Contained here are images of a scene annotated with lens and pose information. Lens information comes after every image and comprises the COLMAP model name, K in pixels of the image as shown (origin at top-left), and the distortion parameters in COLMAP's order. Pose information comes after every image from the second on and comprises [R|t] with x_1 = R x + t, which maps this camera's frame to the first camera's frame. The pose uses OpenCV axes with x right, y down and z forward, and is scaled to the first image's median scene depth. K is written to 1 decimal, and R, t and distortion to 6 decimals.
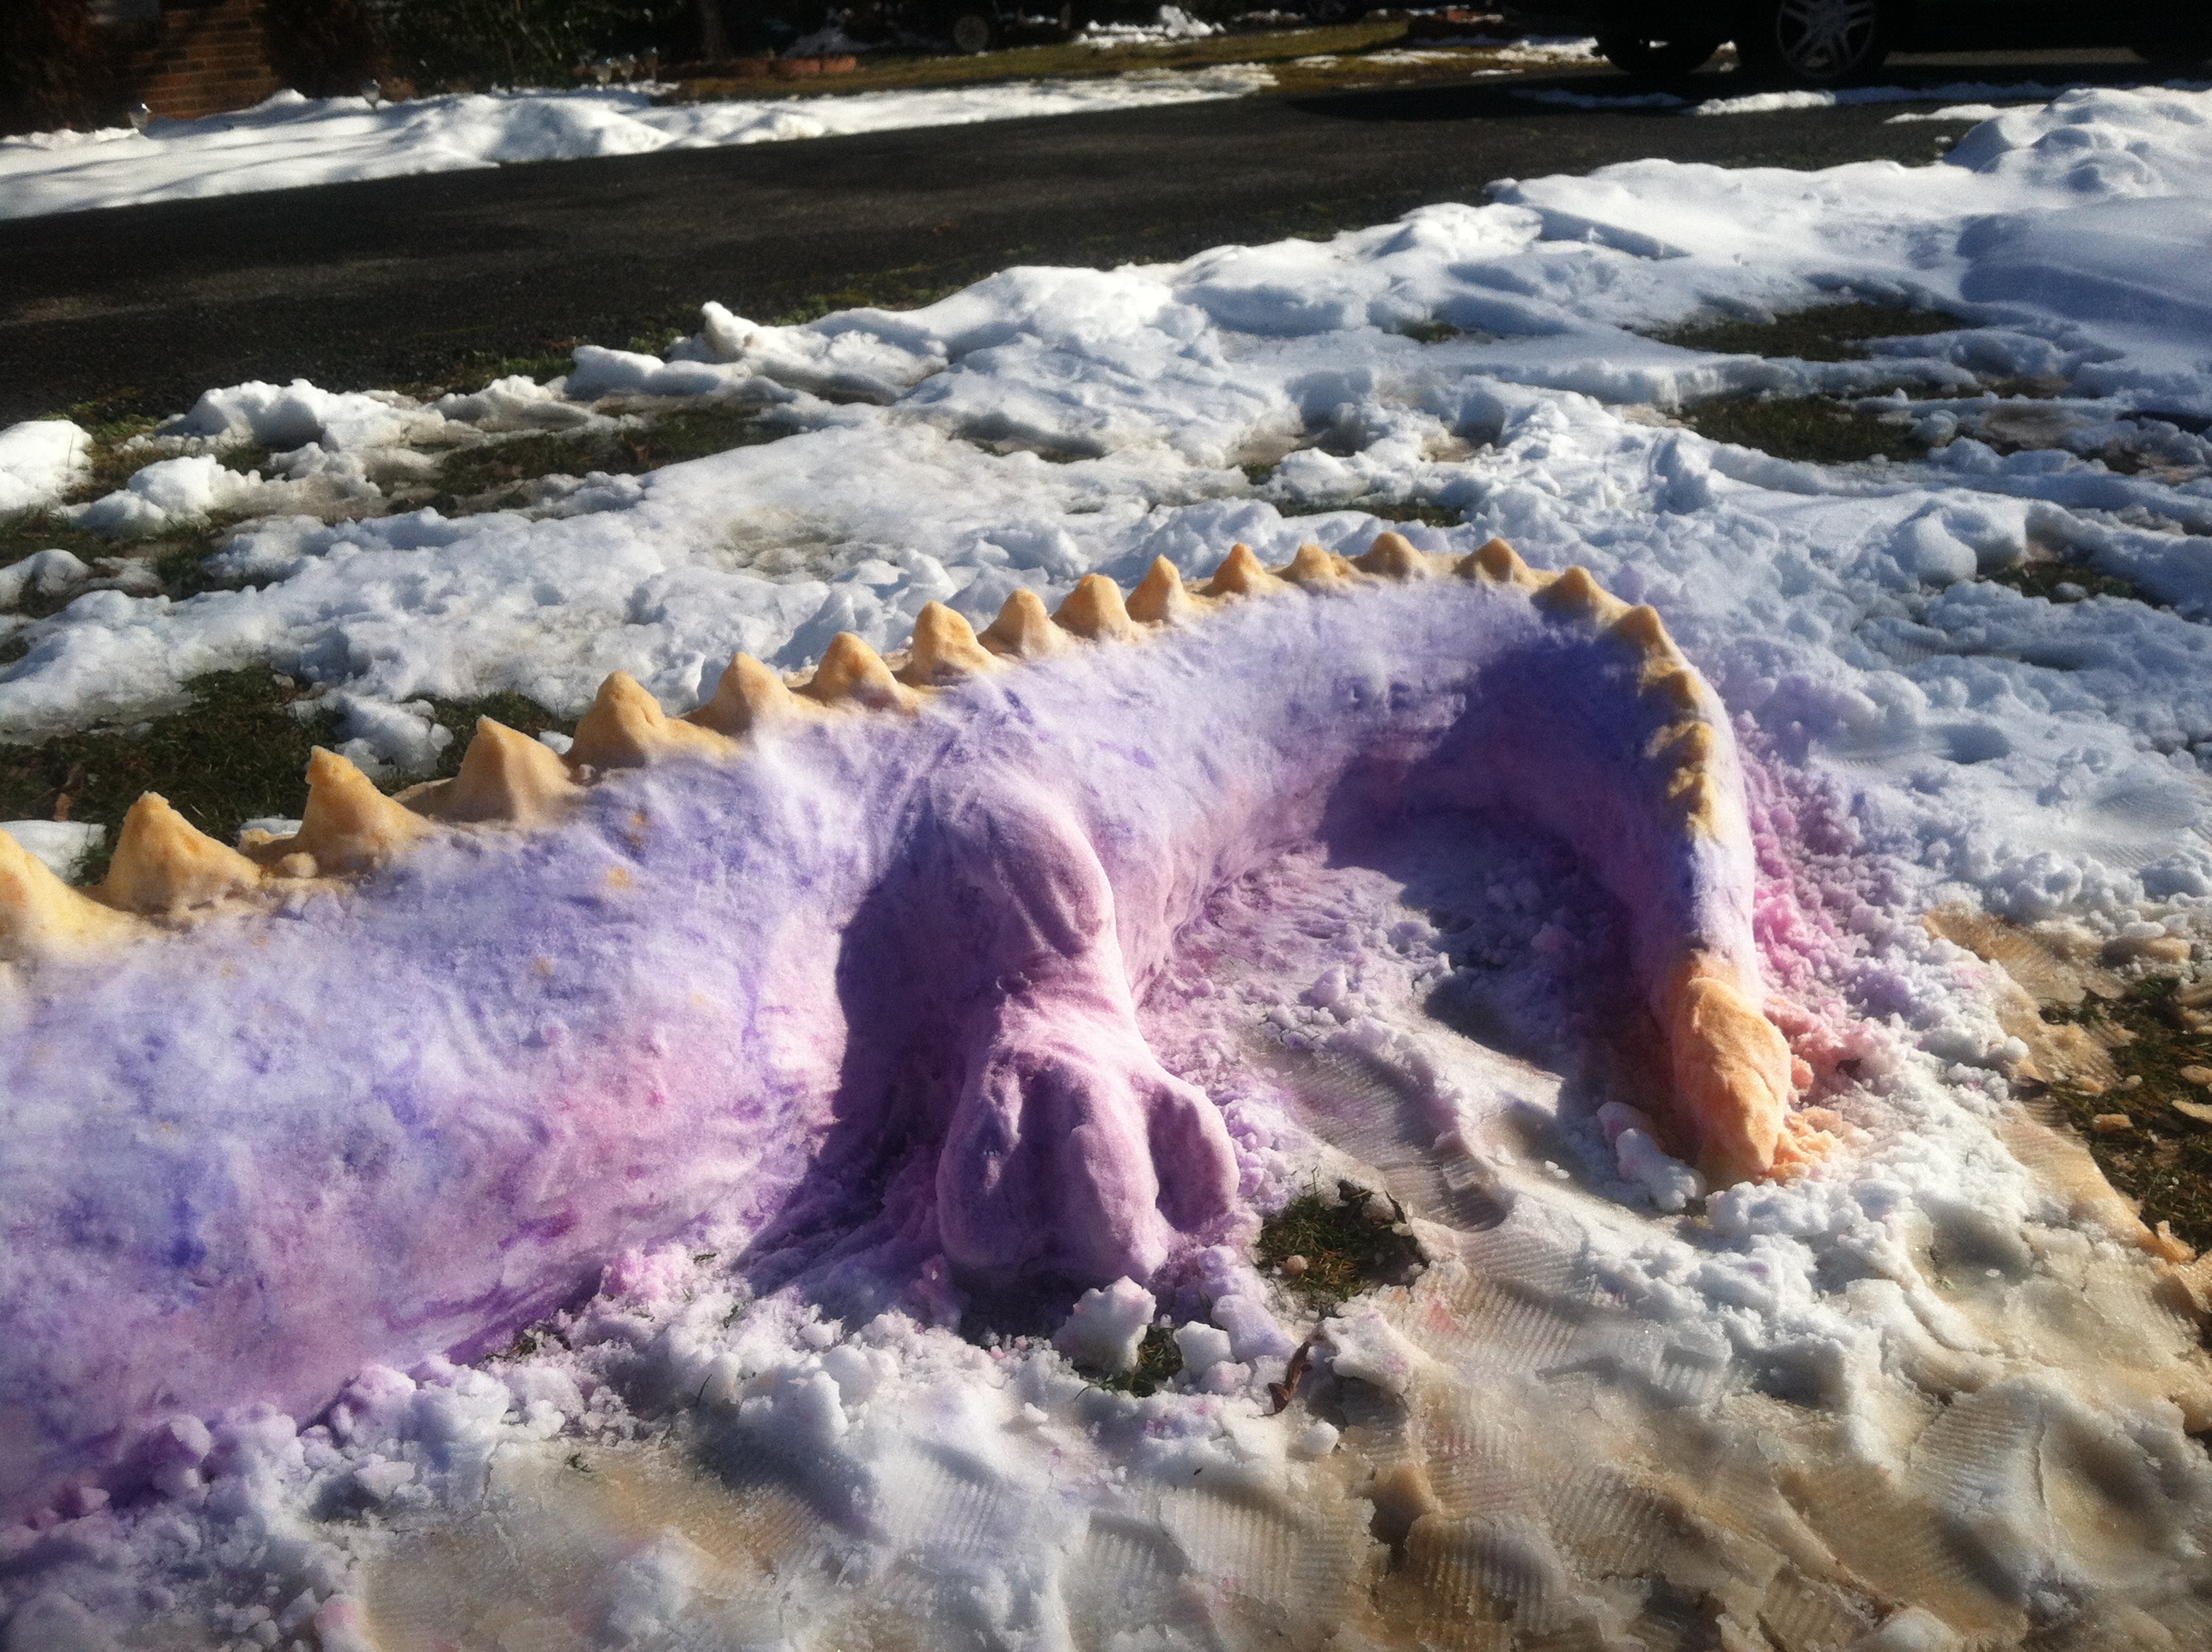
lens RADIAL K [[2093.2, 0, 1163.8], [0, 2093.2, 822.7], [0, 0, 1]] dist [0.089740, -0.325361]
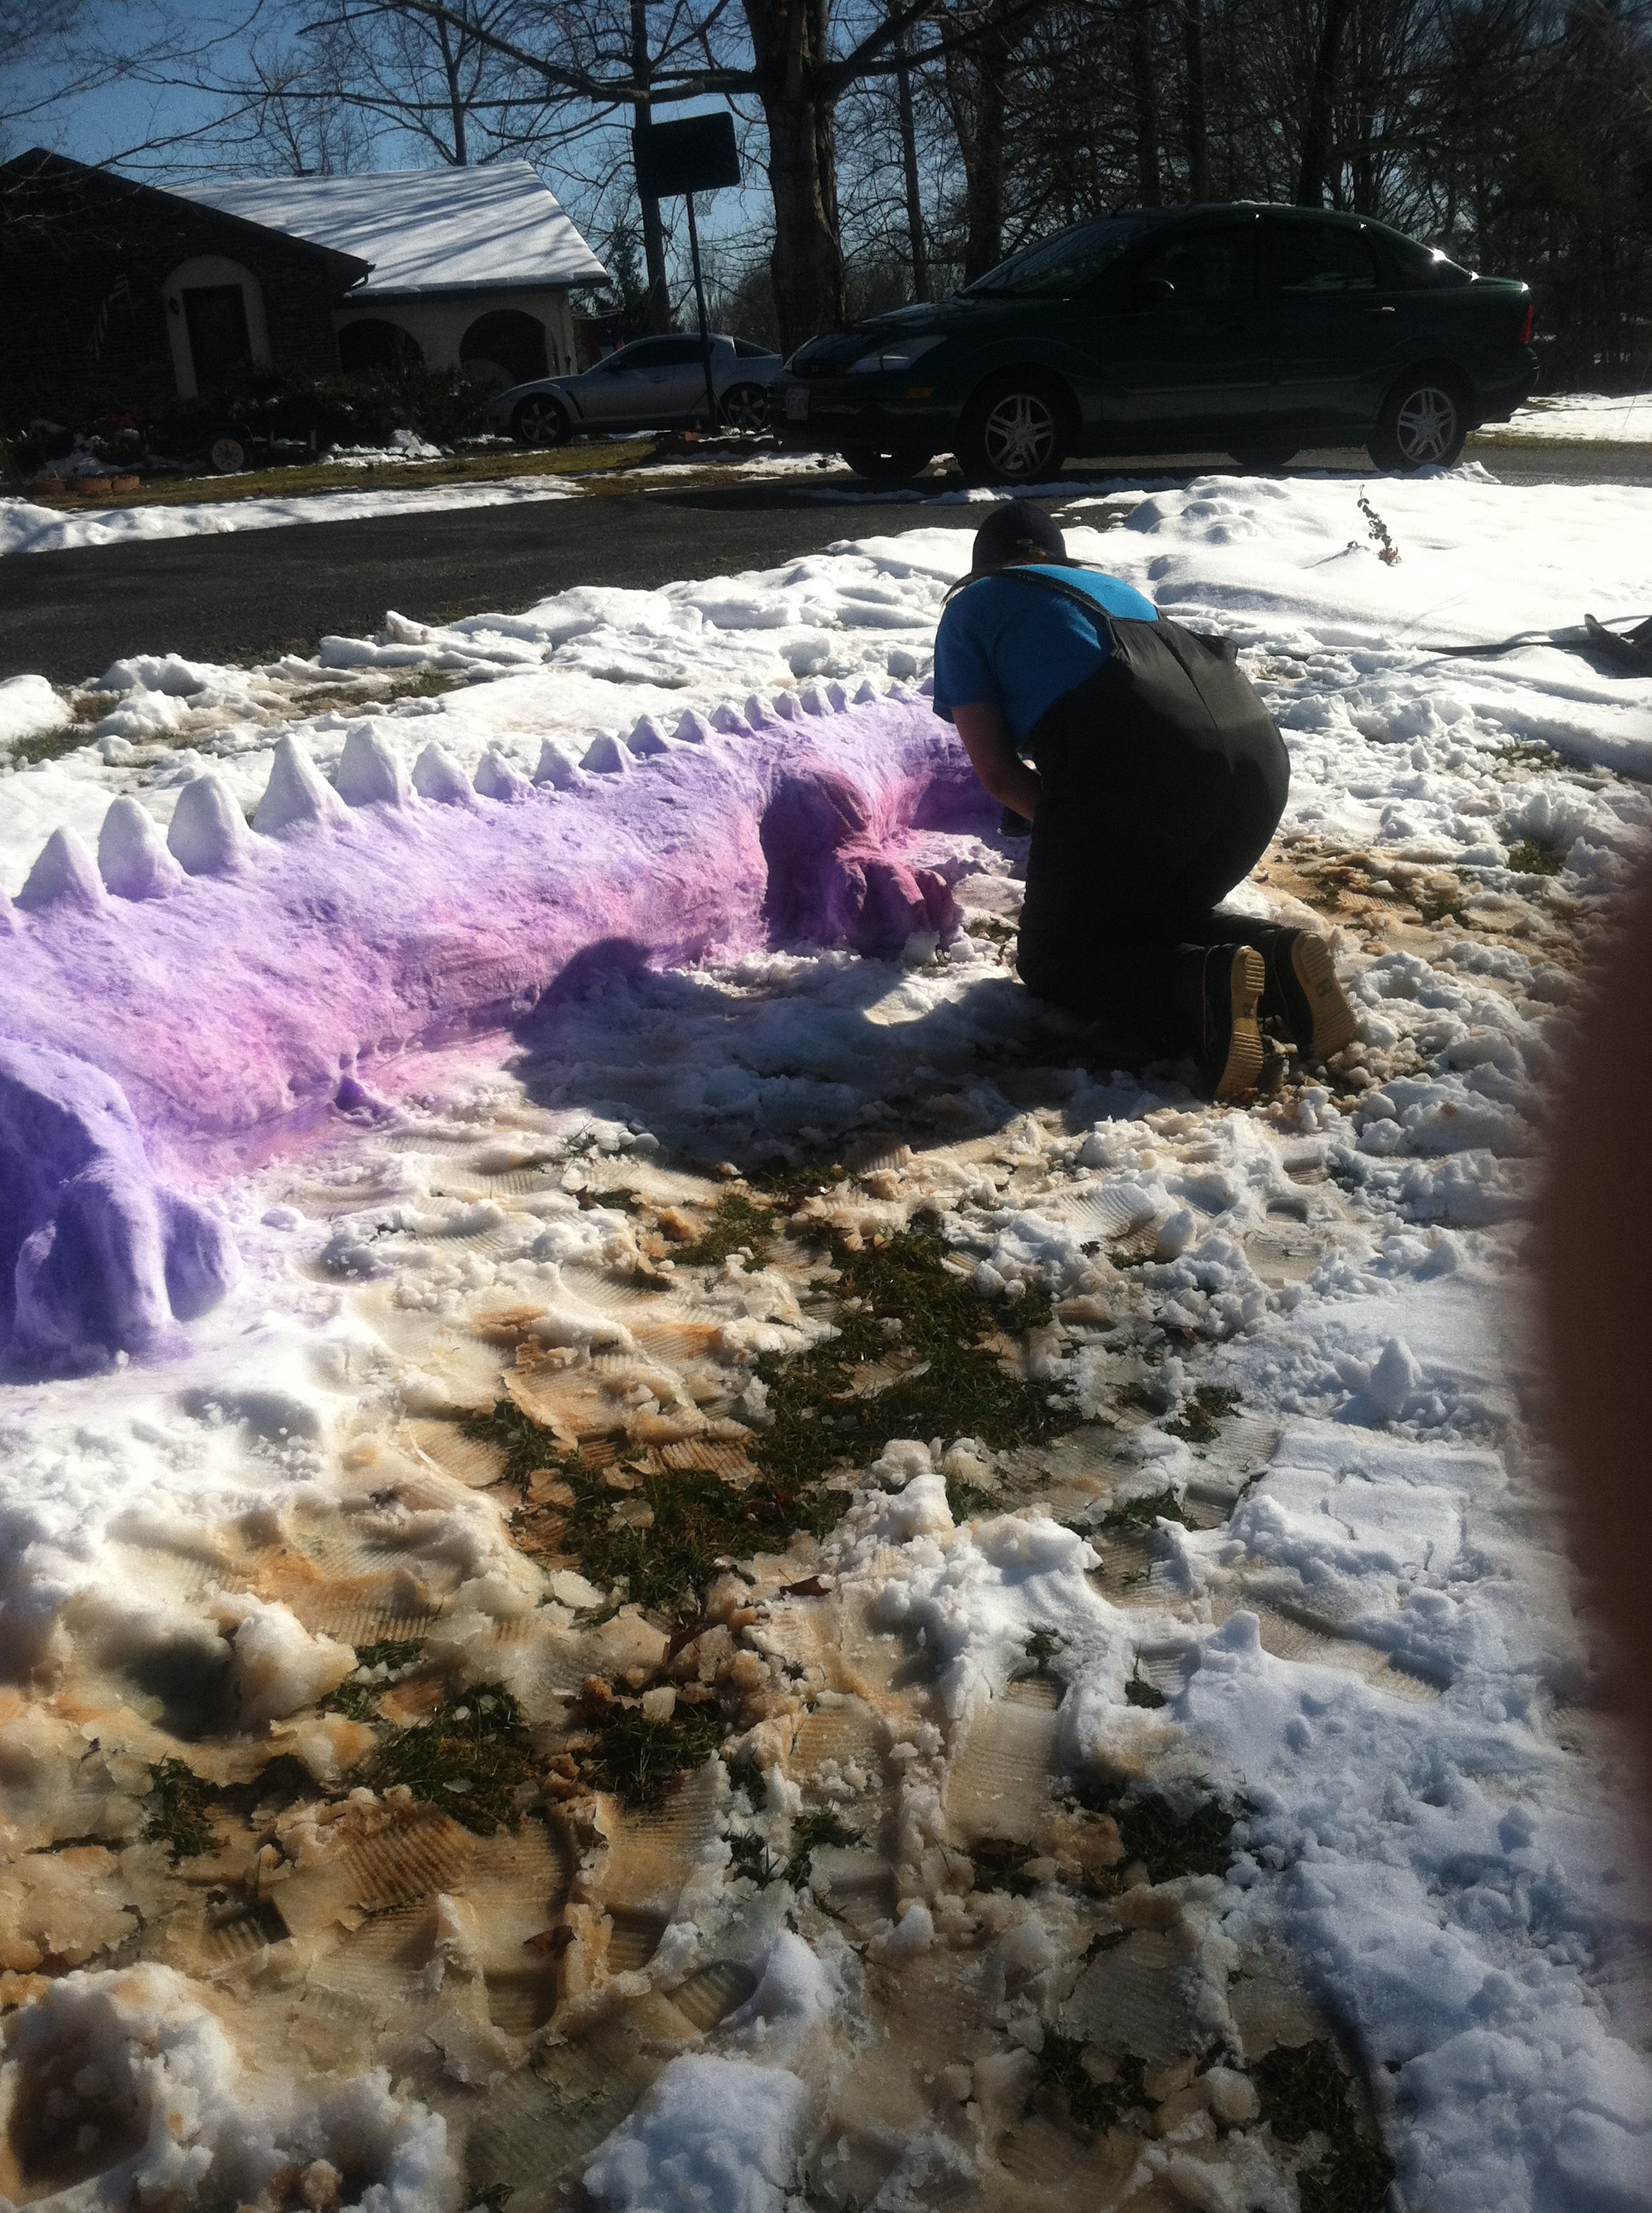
lens RADIAL K [[2038.1, 0, 817.6], [0, 2038.1, 1103.8], [0, 0, 1]] dist [0.075862, -0.282002]
pose [[0.974238, -0.069182, 0.214649, -0.285043], [0.080492, 0.995766, -0.044396, 0.221167], [-0.210668, 0.060530, 0.975682, -0.547064]]
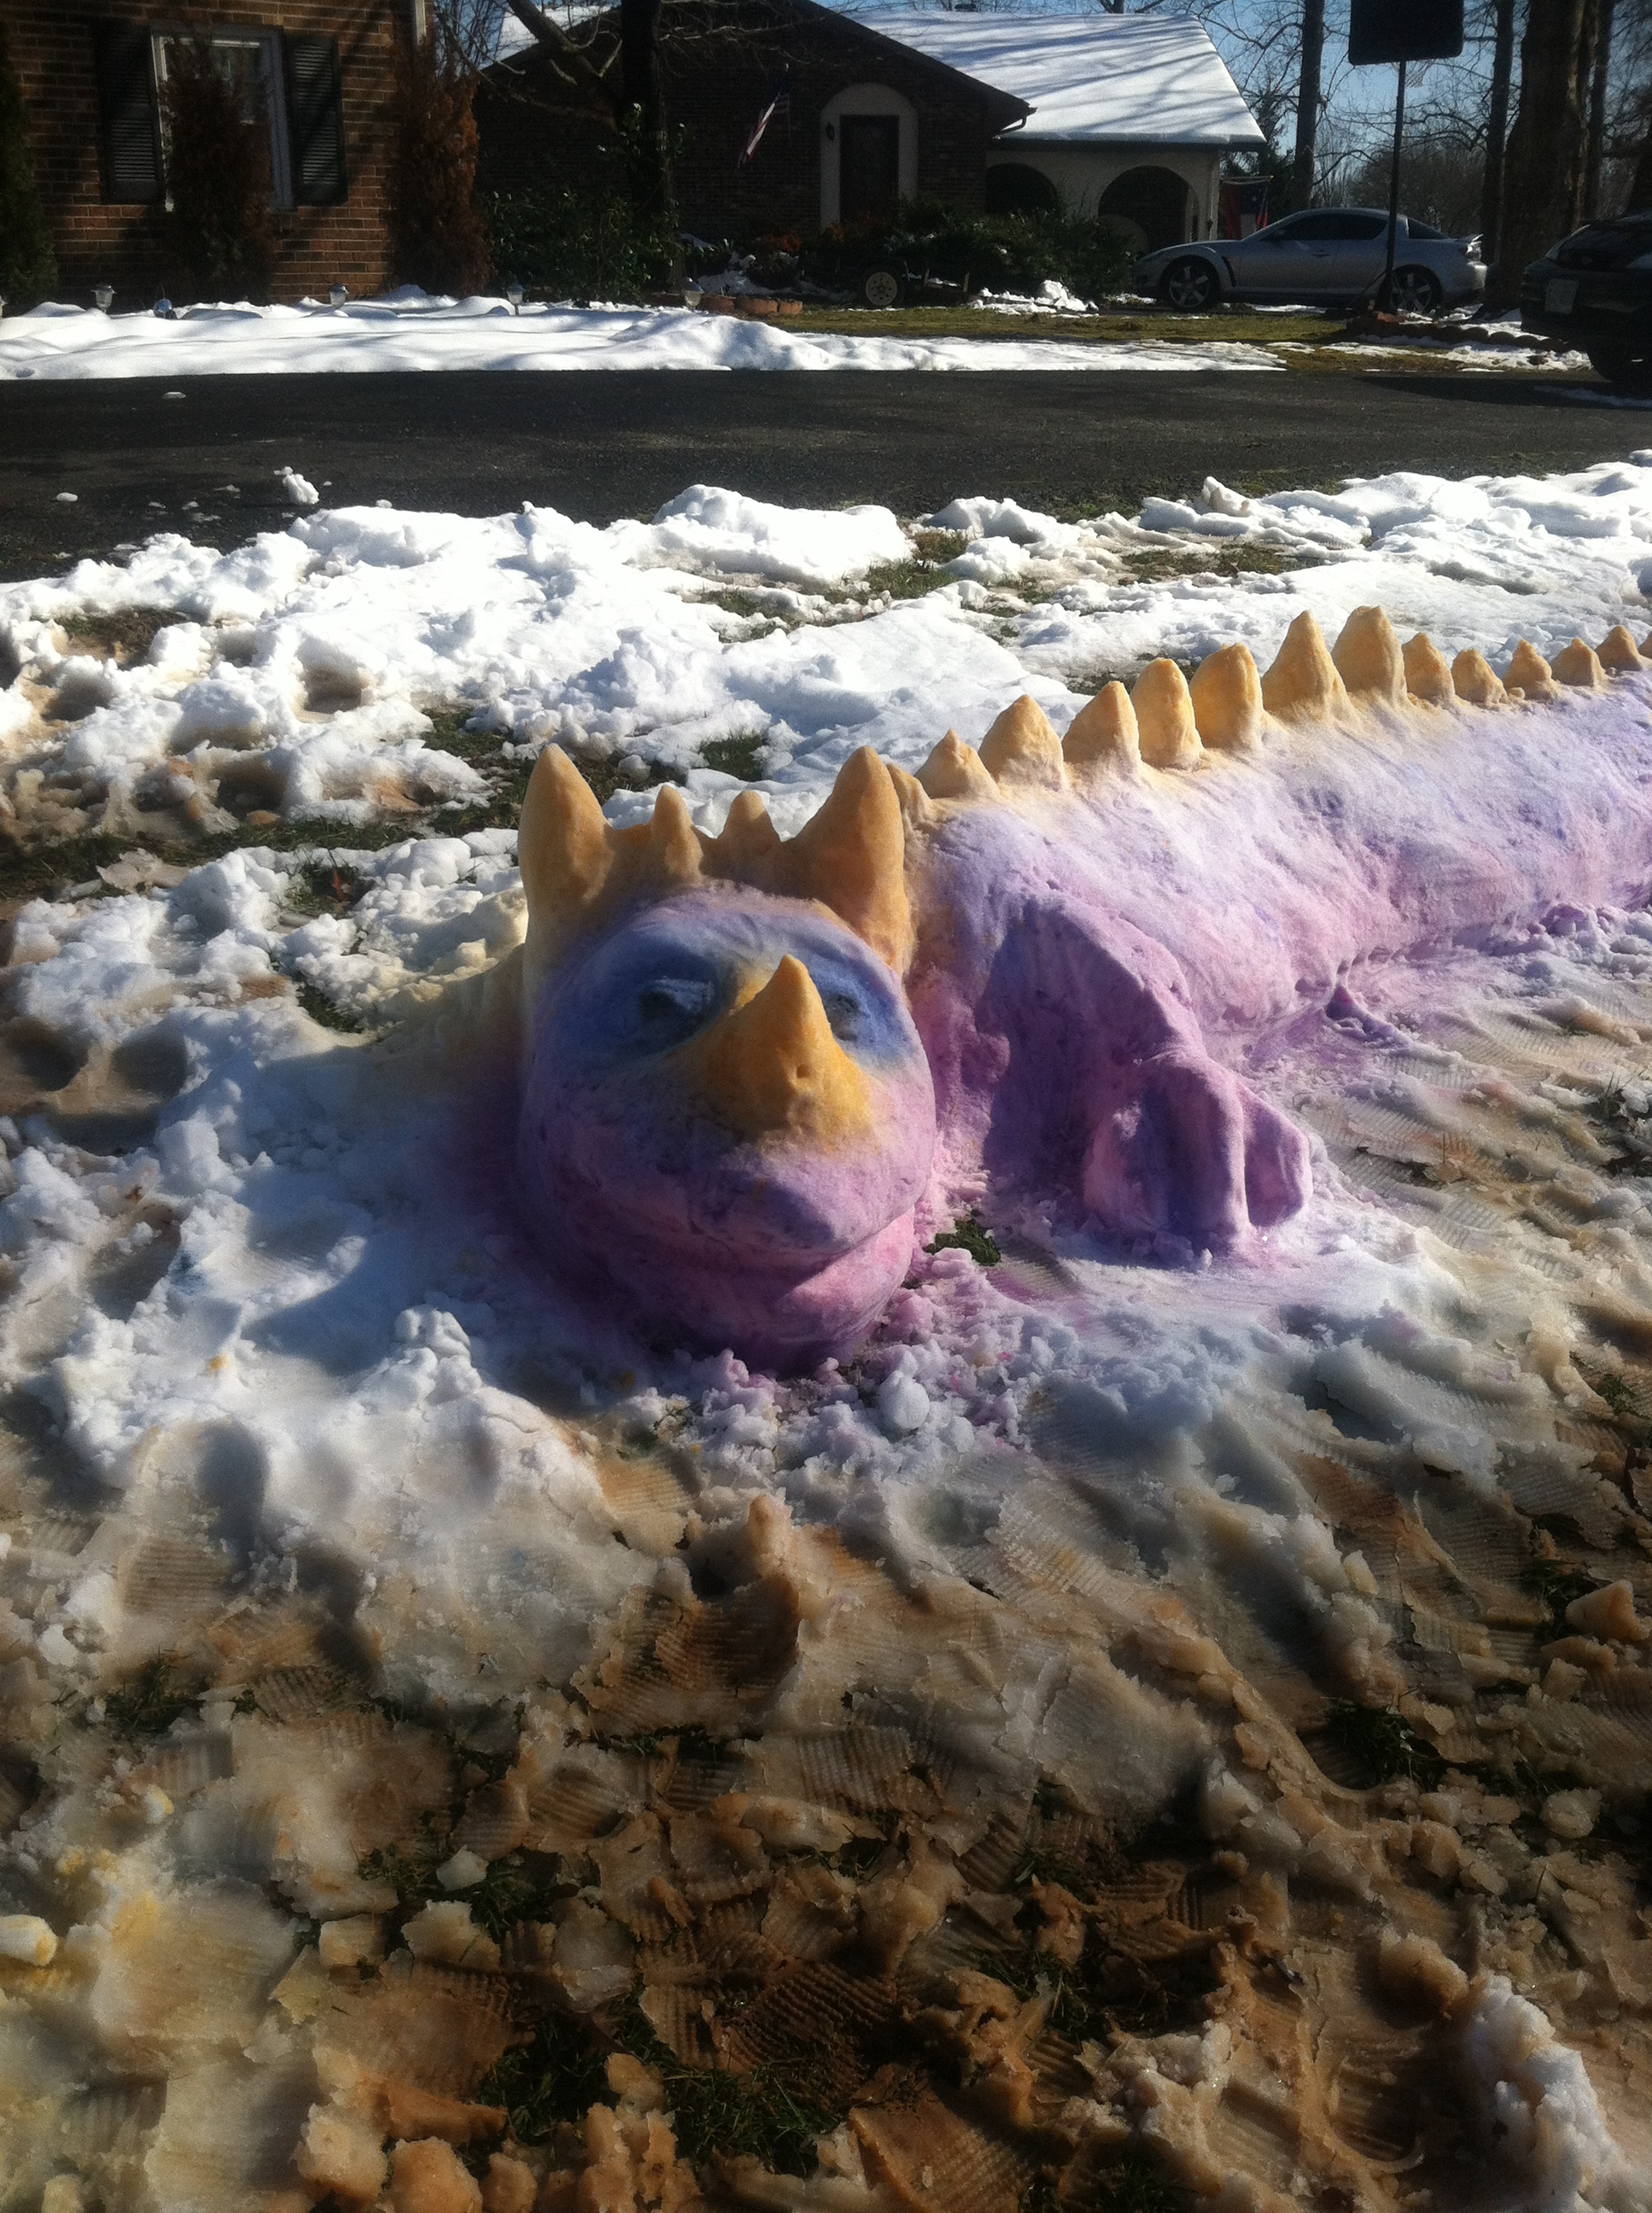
lens RADIAL K [[2028.4, 0, 834.1], [0, 2028.4, 1112.6], [0, 0, 1]] dist [0.103286, -0.284670]
pose [[0.995915, 0.090226, -0.003629, -0.476851], [-0.090133, 0.995719, 0.020501, 0.208390], [0.005464, -0.020090, 0.999783, -0.480872]]
